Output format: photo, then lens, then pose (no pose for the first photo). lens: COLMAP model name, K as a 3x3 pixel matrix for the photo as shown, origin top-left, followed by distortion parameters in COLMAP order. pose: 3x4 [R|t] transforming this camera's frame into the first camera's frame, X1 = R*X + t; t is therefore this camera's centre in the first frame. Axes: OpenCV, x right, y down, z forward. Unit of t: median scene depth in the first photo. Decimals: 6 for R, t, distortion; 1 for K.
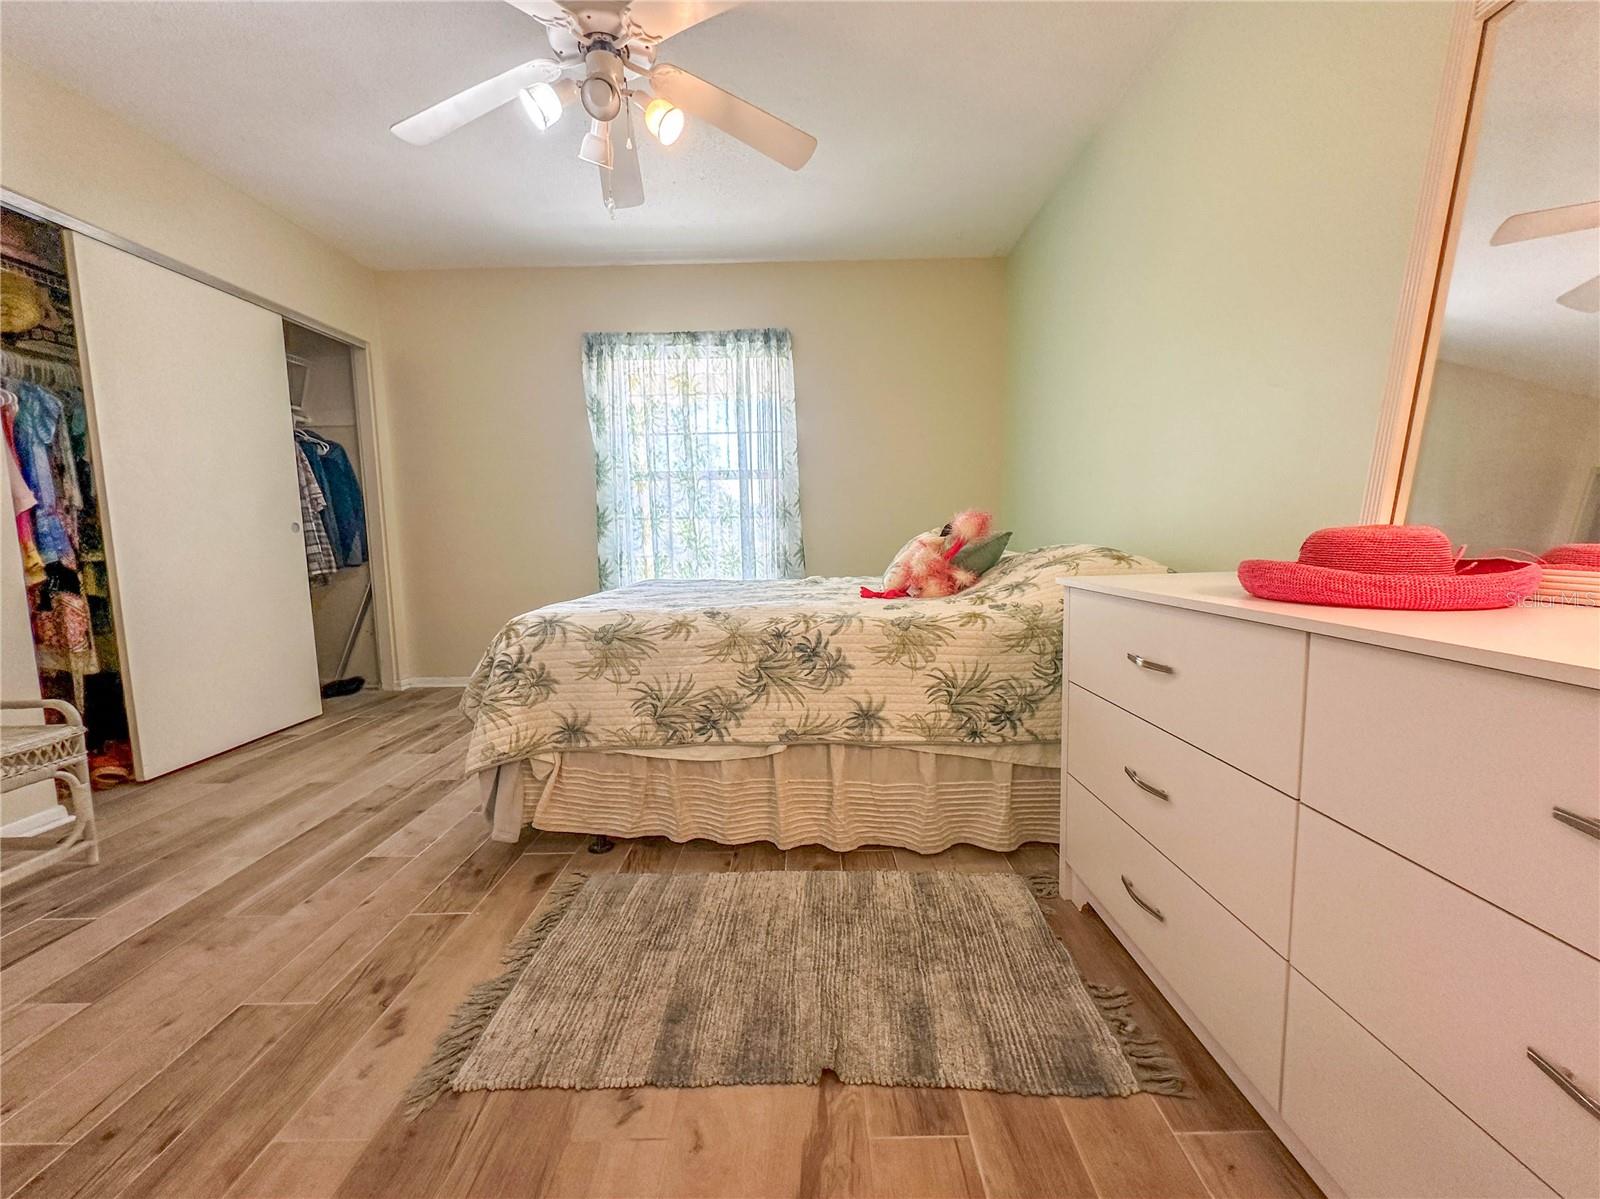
lens RADIAL K [[650.2, 0, 798.7], [0, 650.2, 602.1], [0, 0, 1]] dist [-0.002161, 0.000214]
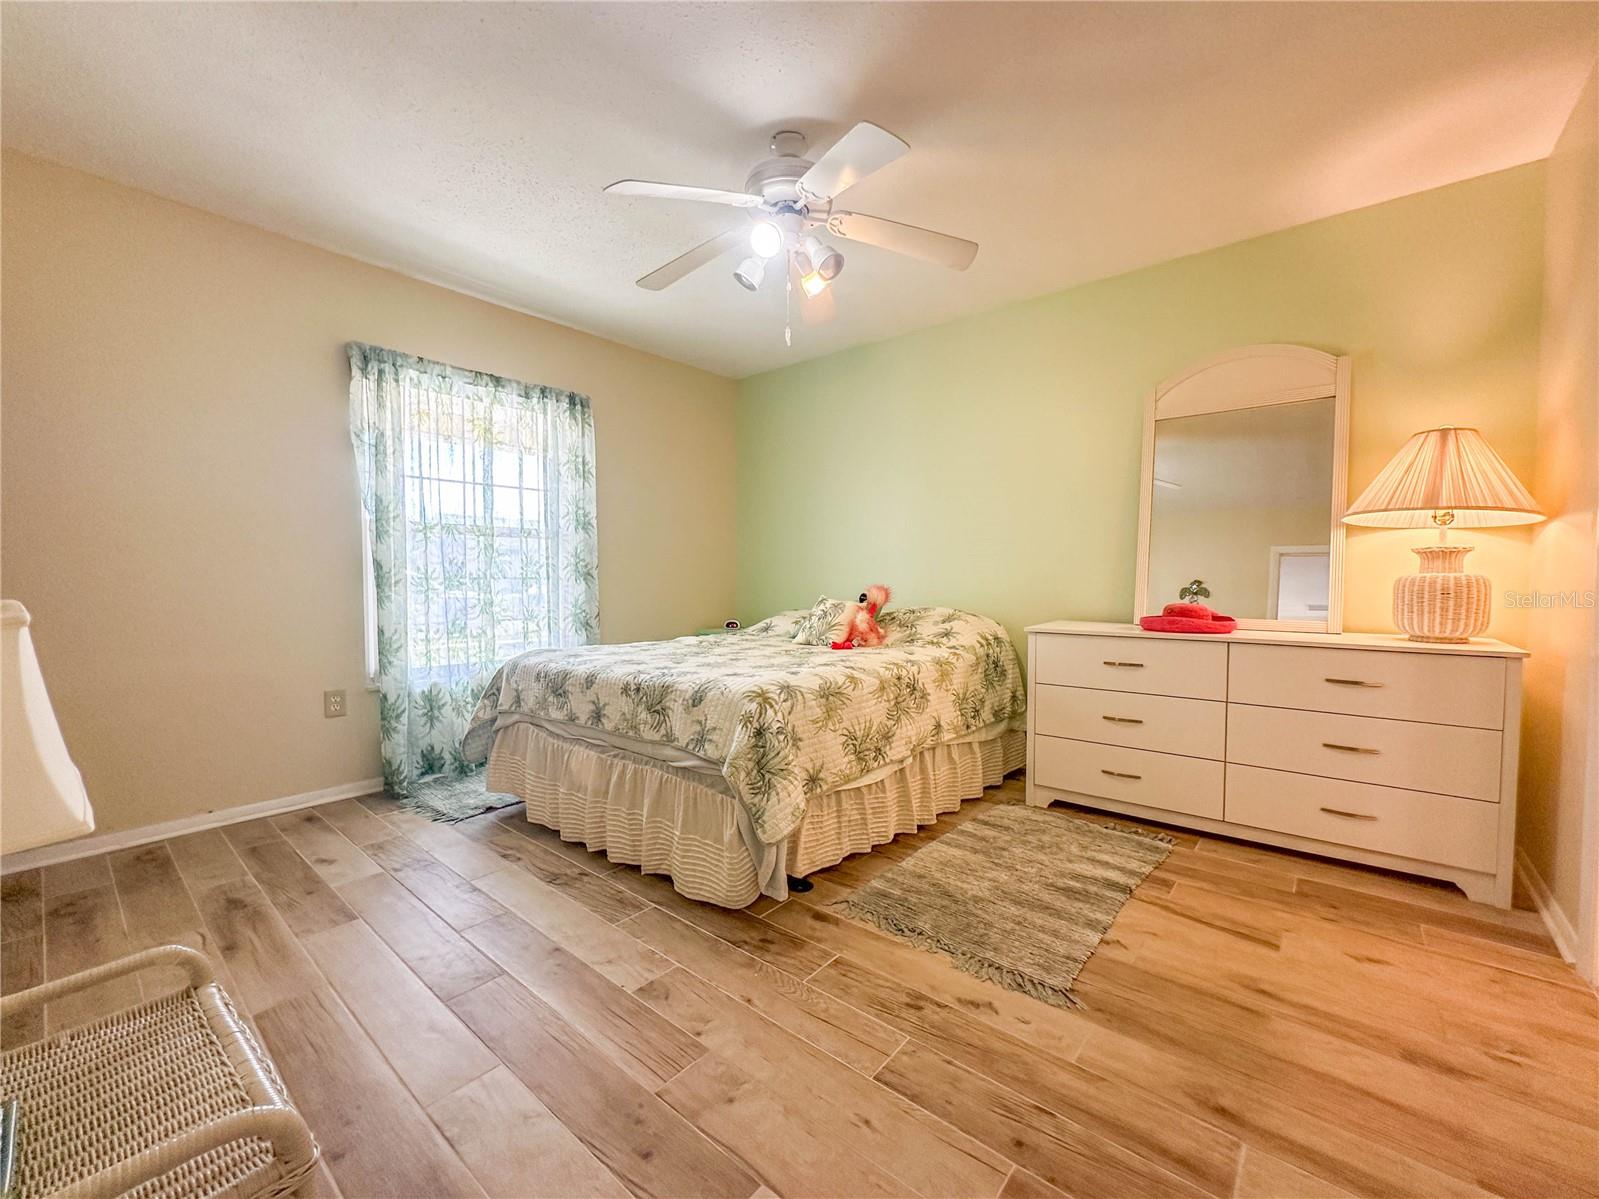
lens RADIAL K [[649.8, 0, 783.6], [0, 649.8, 602.8], [0, 0, 1]] dist [-0.002161, 0.000214]
pose [[0.648871, -0.013107, 0.760786, -1.246178], [0.070281, 0.996610, -0.042773, -0.067436], [-0.757646, 0.081224, 0.647592, 0.276583]]
